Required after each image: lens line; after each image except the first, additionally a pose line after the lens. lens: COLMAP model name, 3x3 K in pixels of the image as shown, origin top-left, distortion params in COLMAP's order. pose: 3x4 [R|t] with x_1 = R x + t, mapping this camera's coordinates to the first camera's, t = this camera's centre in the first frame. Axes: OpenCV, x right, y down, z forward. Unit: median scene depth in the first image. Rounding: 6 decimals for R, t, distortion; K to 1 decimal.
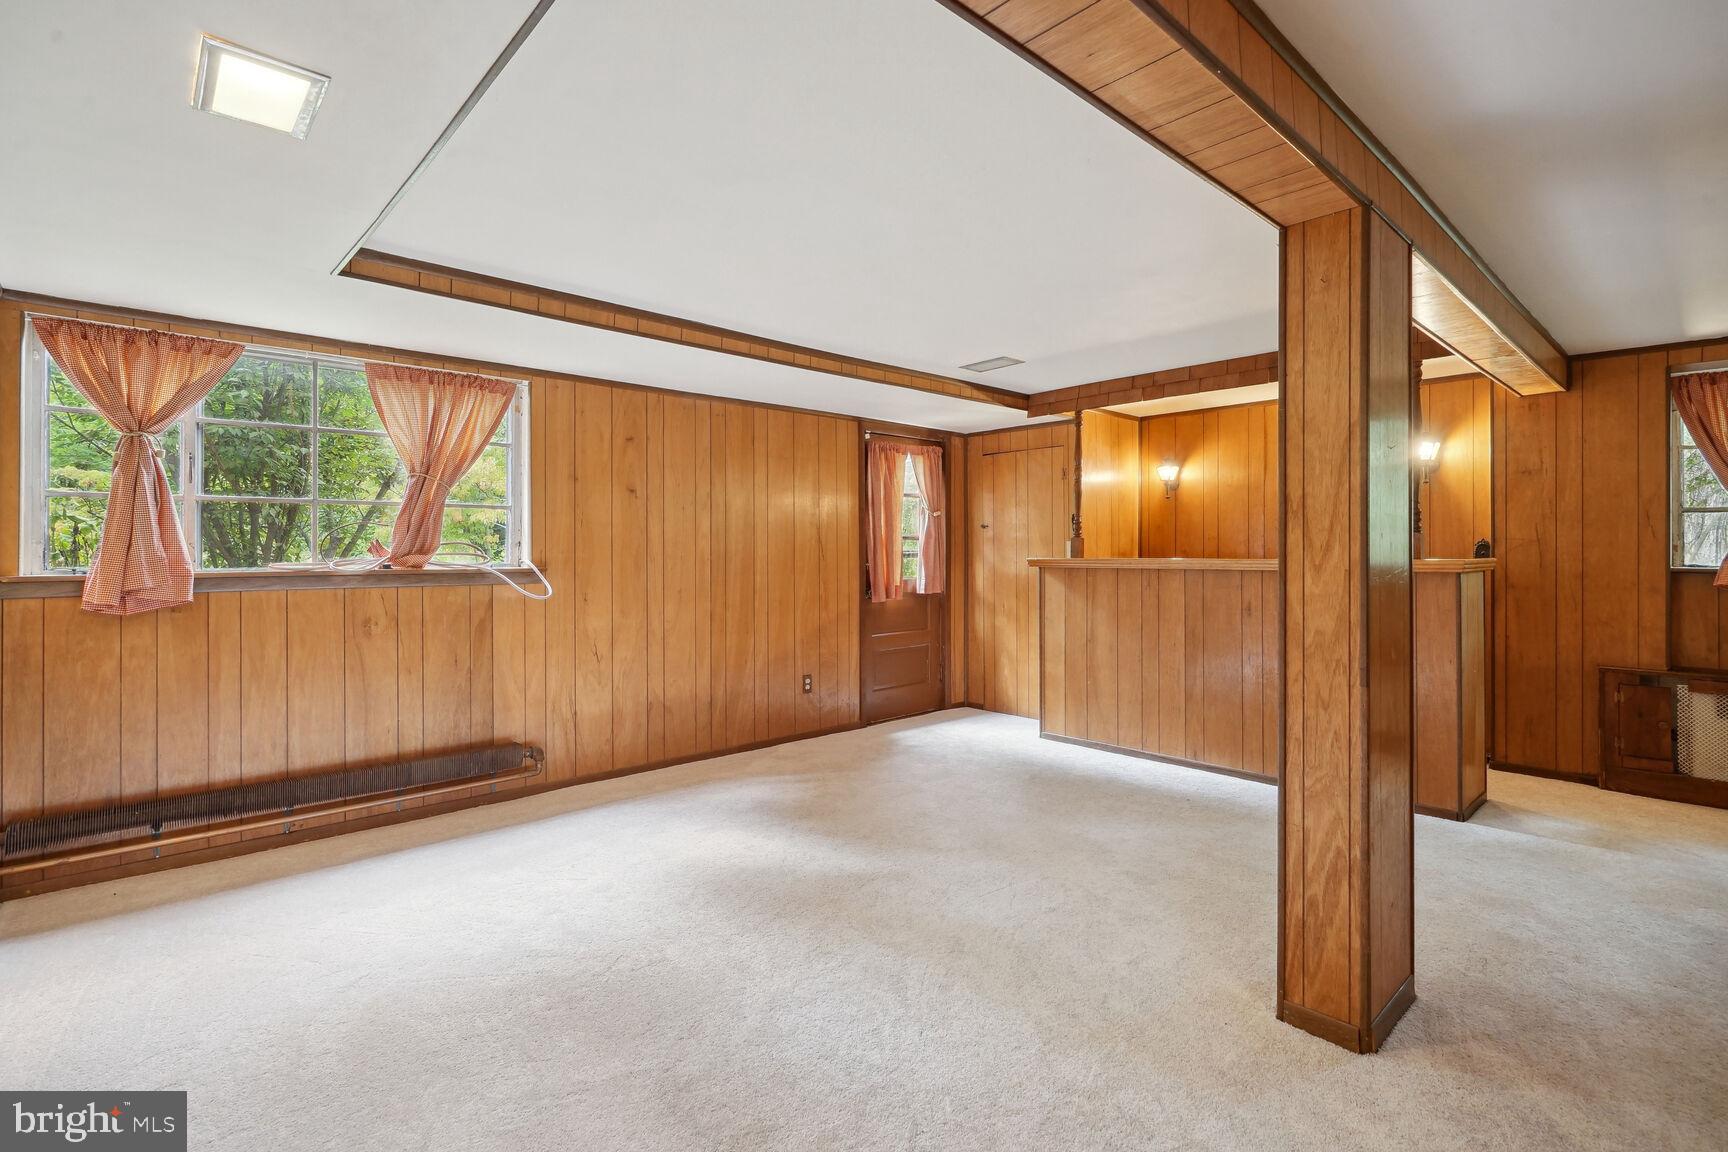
lens RADIAL K [[797.7, 0, 841.1], [0, 797.7, 546.6], [0, 0, 1]] dist [-0.017123, 0.002518]
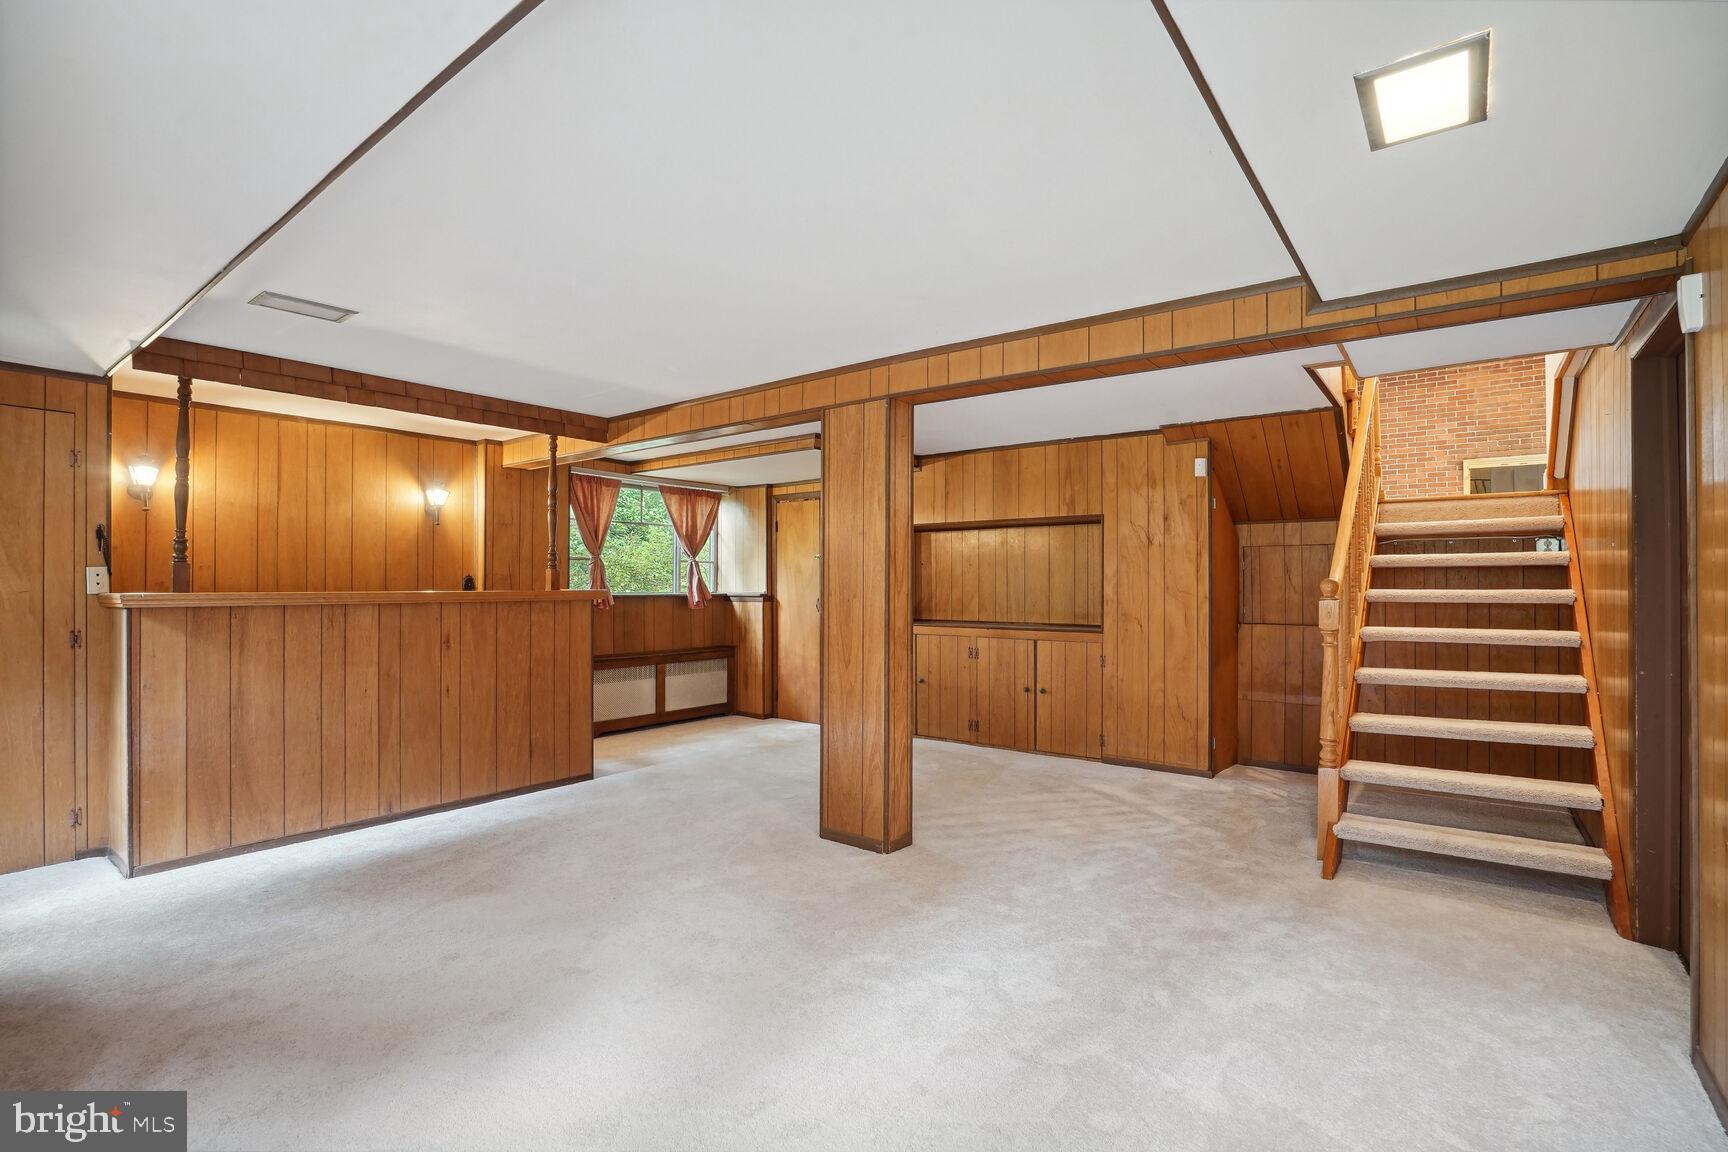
lens RADIAL K [[797.7, 0, 864.1], [0, 797.7, 585.5], [0, 0, 1]] dist [-0.017123, 0.002518]
pose [[-0.151299, 0.001951, 0.988486, -0.735644], [-0.006892, 0.999972, -0.003029, 0.010087], [-0.988464, -0.007270, -0.151281, 0.838345]]
